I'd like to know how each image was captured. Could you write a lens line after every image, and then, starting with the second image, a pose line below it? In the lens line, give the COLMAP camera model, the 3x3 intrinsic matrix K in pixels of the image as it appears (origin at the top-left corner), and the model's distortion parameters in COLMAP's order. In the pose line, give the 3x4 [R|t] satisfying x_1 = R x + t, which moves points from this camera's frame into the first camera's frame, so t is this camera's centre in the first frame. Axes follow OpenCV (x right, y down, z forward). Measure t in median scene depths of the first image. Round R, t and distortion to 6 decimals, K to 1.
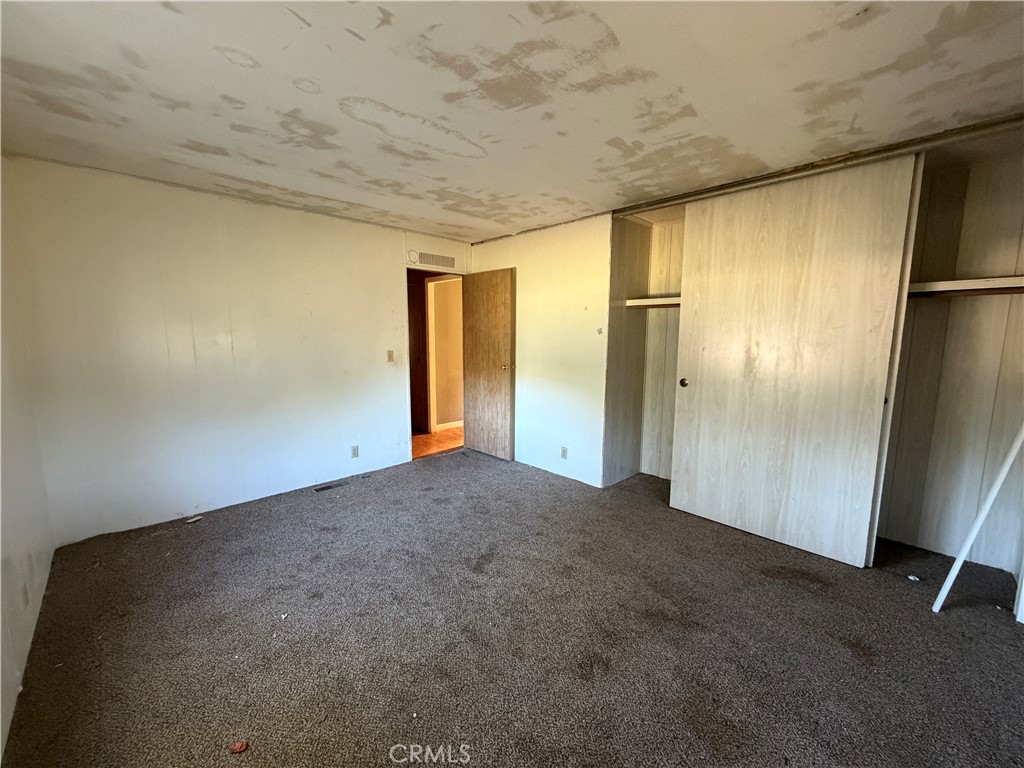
lens RADIAL K [[407.8, 0, 515.2], [0, 407.8, 386.2], [0, 0, 1]] dist [-0.000685, -0.000054]
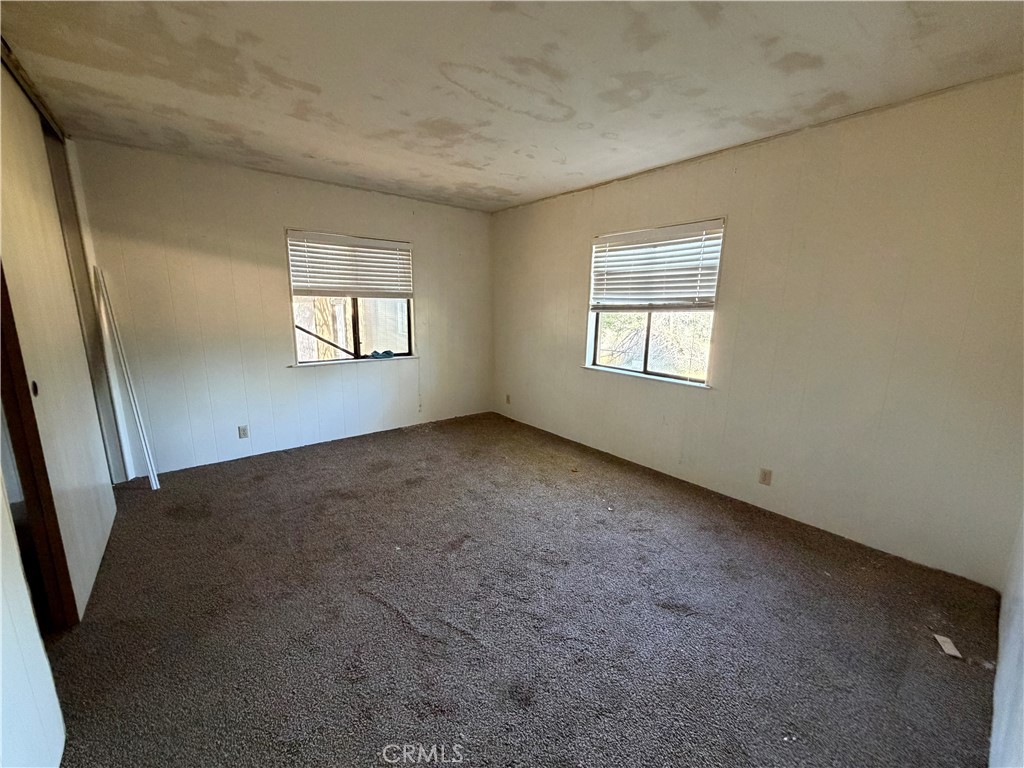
lens RADIAL K [[407.8, 0, 512.9], [0, 407.8, 385.9], [0, 0, 1]] dist [-0.000685, -0.000054]
pose [[-0.994881, -0.037724, 0.093747, -0.348719], [-0.005207, 0.945612, 0.325255, -0.276195], [-0.100918, 0.323102, -0.940968, 2.182553]]
